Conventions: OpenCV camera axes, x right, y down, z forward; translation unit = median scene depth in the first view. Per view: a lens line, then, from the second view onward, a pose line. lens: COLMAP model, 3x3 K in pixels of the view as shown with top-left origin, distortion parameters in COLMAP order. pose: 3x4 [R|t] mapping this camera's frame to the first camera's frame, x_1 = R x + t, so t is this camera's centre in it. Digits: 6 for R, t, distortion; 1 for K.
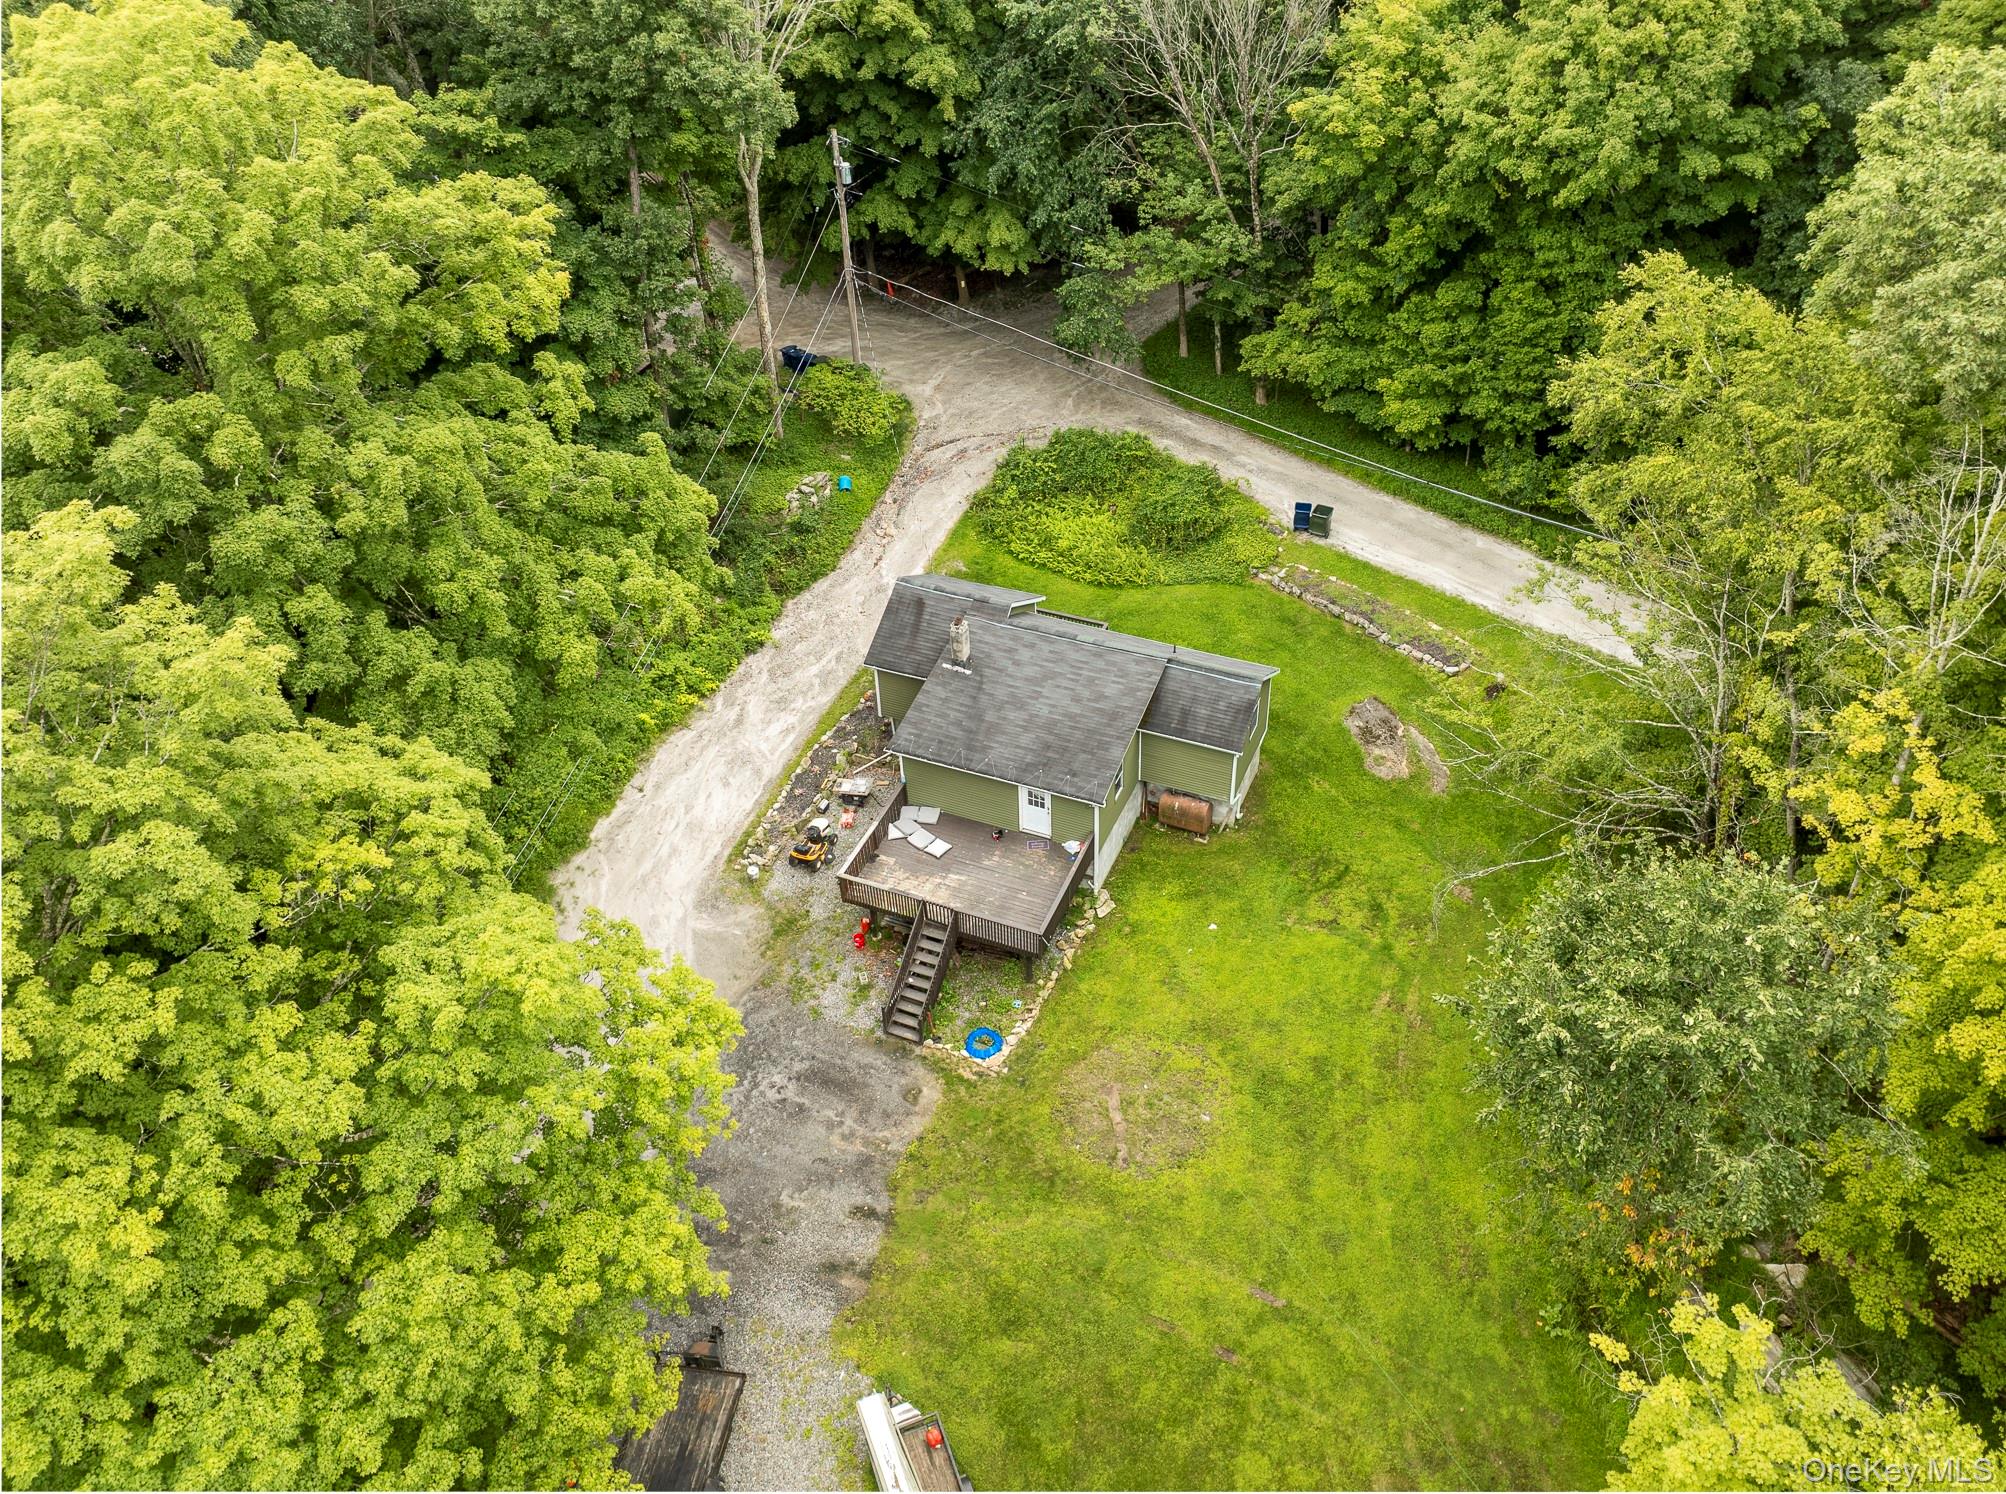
lens RADIAL K [[1597.7, 0, 1003.0], [0, 1597.7, 747.0], [0, 0, 1]] dist [-0.001772, 0.000213]
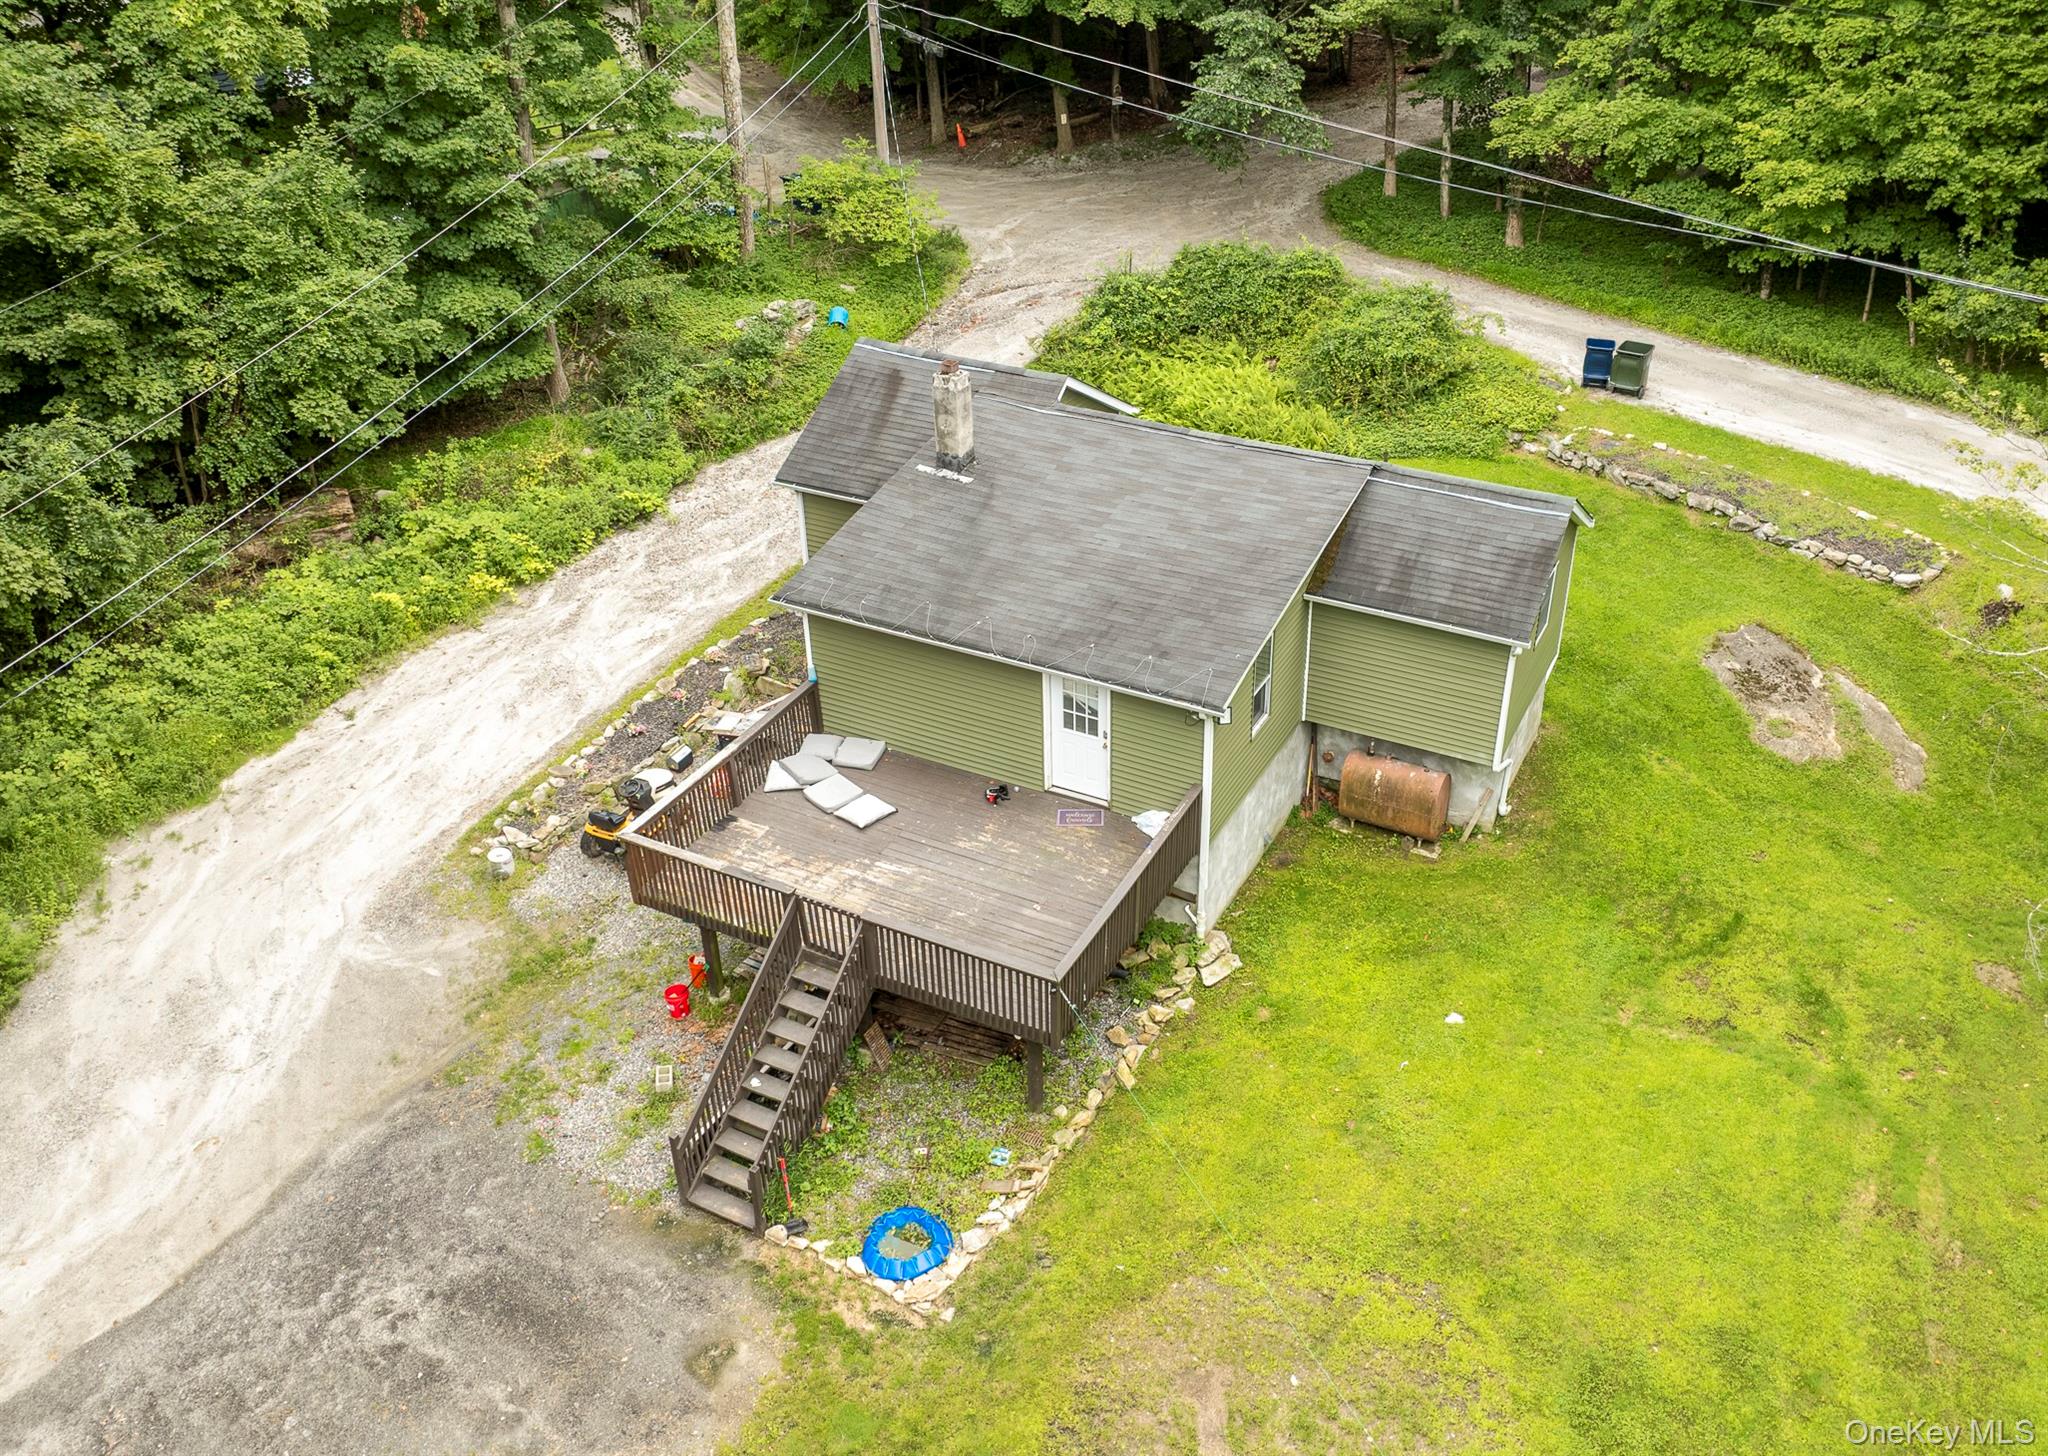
lens RADIAL K [[1706.0, 0, 1082.2], [0, 1706.0, 726.3], [0, 0, 1]] dist [-0.025048, -0.026990]
pose [[0.997744, 0.054865, -0.038686, 0.039430], [-0.059610, 0.989101, -0.134632, 0.099812], [0.030878, 0.136634, 0.990140, 0.497578]]
